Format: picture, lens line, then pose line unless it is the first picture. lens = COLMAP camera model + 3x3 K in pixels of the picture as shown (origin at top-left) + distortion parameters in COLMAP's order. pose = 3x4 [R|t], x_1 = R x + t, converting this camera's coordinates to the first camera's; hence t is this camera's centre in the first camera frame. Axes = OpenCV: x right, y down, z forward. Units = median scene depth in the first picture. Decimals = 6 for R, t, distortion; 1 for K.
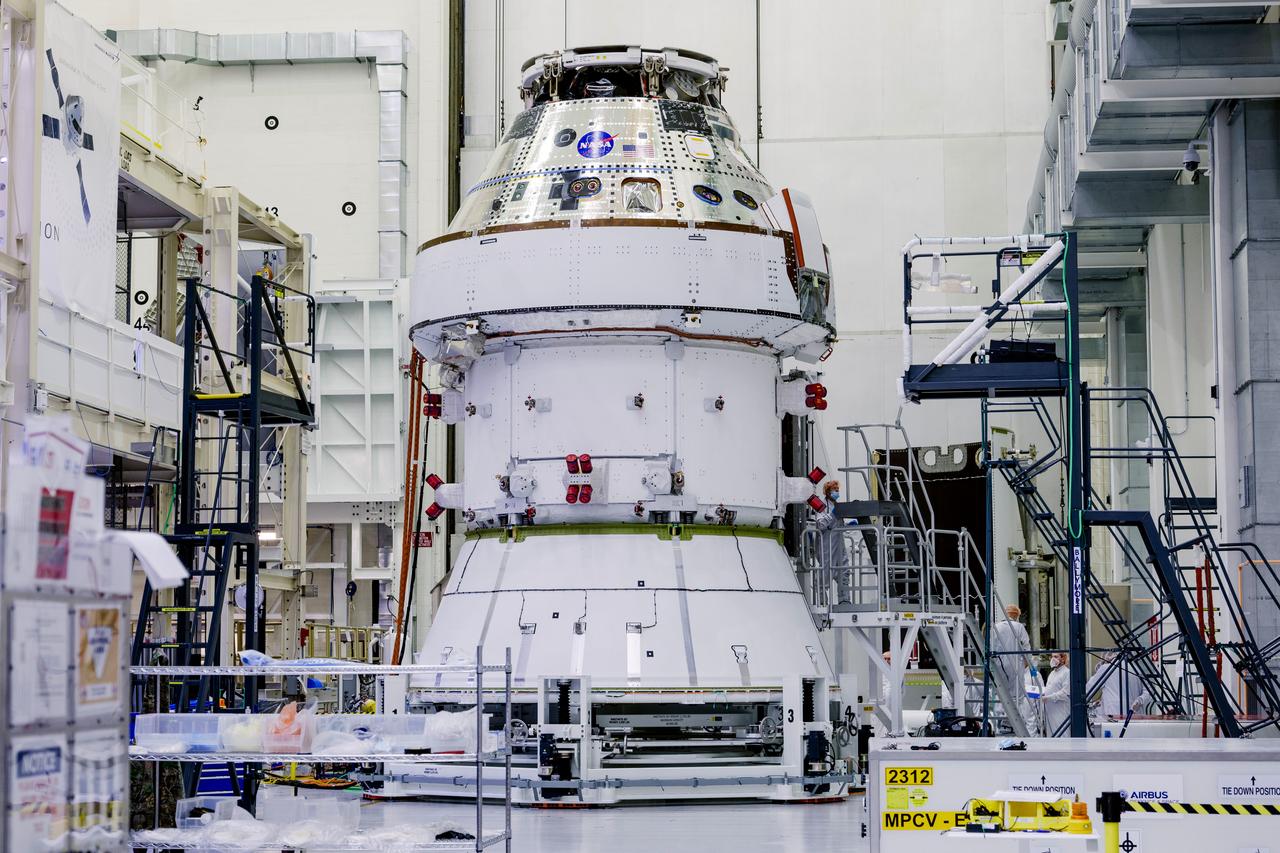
lens RADIAL K [[2586.3, 0, 643.2], [0, 2586.3, 403.6], [0, 0, 1]] dist [-0.012290, 0.000000]
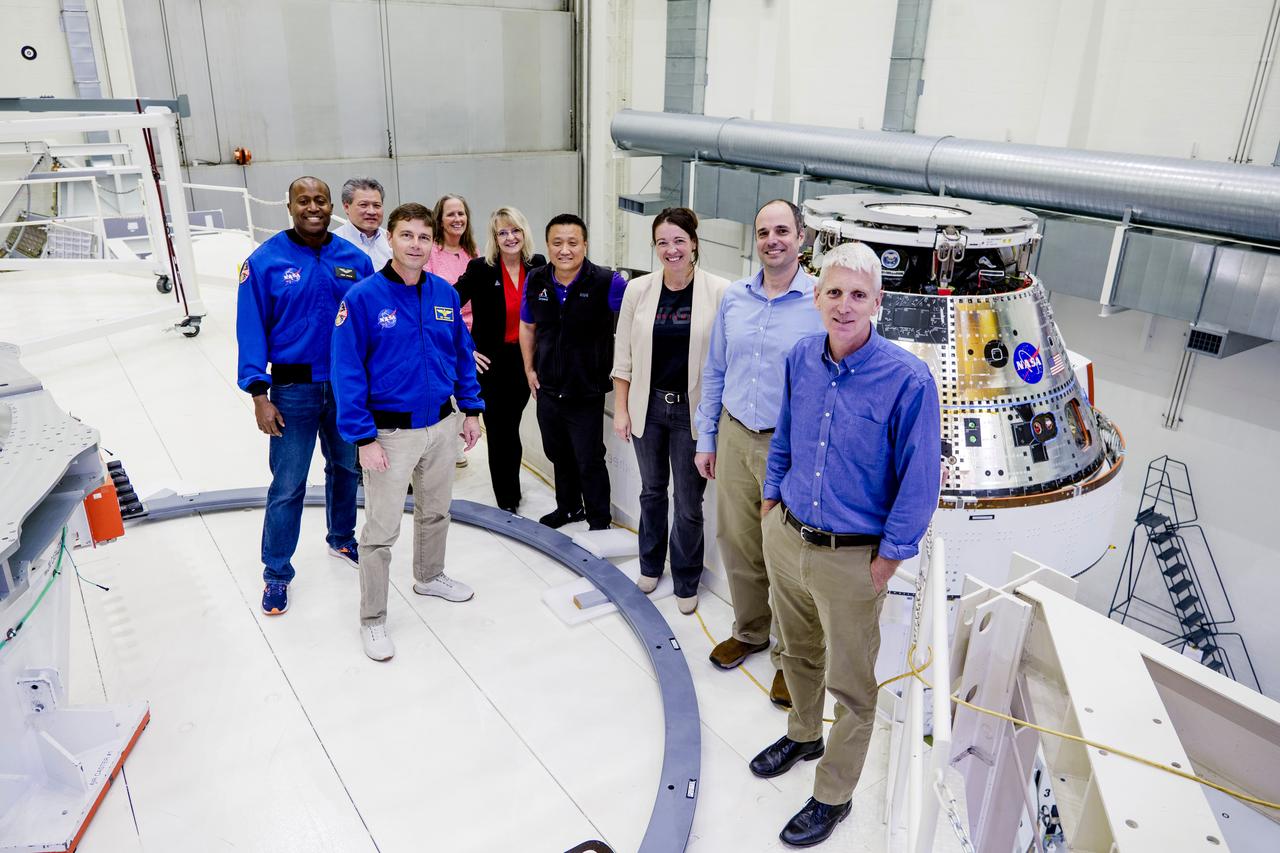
lens RADIAL K [[901.2, 0, 628.5], [0, 901.2, 422.3], [0, 0, 1]] dist [-0.017163, 0.011272]
pose [[0.751874, -0.223869, 0.620136, -0.312901], [-0.093487, 0.894883, 0.436399, -0.202853], [-0.652645, -0.386092, 0.651910, 0.892186]]
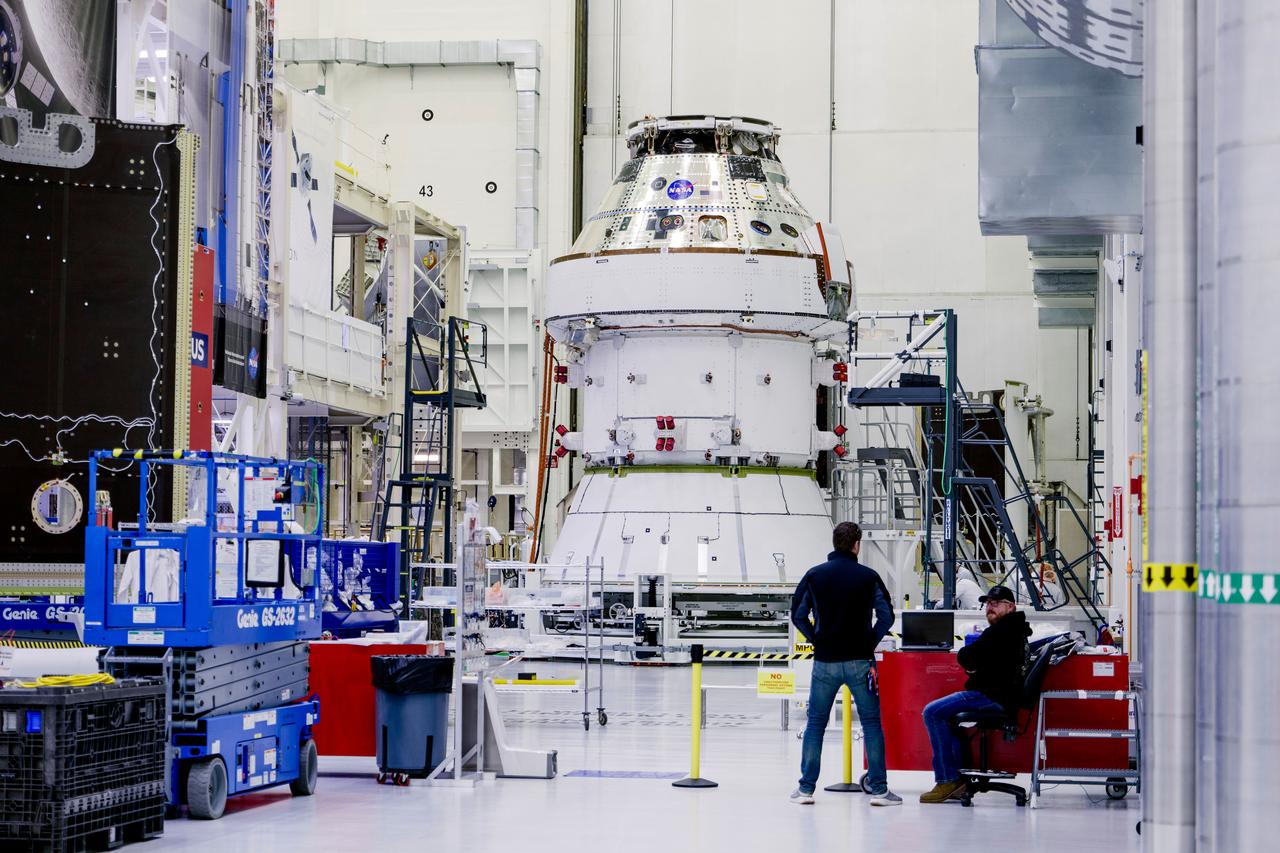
lens RADIAL K [[2789.4, 0, 641.7], [0, 2789.4, 419.1], [0, 0, 1]] dist [0.007767, 0.000000]
pose [[0.998725, 0.010961, -0.049277, 0.035899], [-0.008586, 0.998803, 0.048153, -0.050042], [0.049745, -0.047668, 0.997624, -0.495153]]
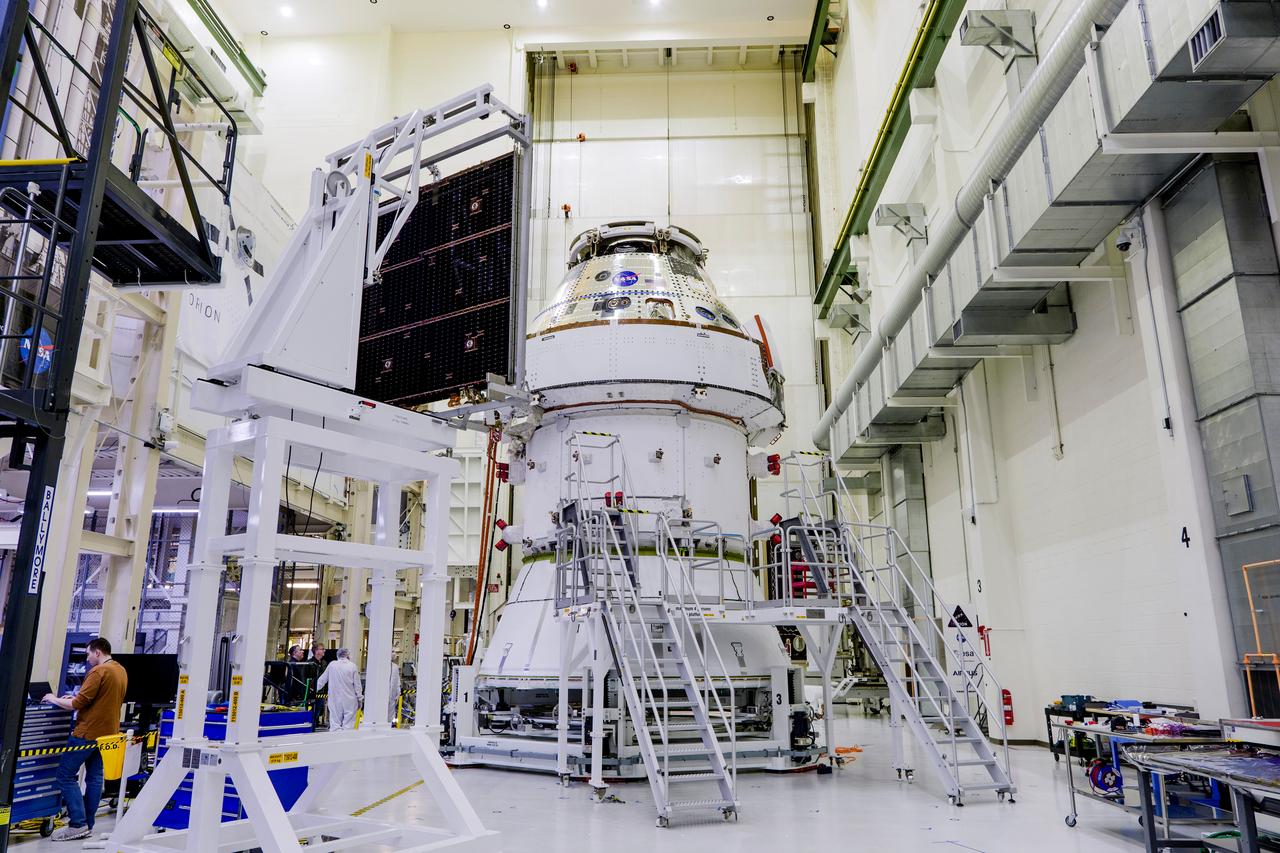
lens RADIAL K [[901.2, 0, 637.1], [0, 901.2, 421.4], [0, 0, 1]] dist [-0.017163, 0.011272]
pose [[0.997587, 0.020377, 0.066368, -0.043425], [-0.009903, 0.987947, -0.154476, 0.053104], [-0.068715, 0.153446, 0.985765, 0.531649]]
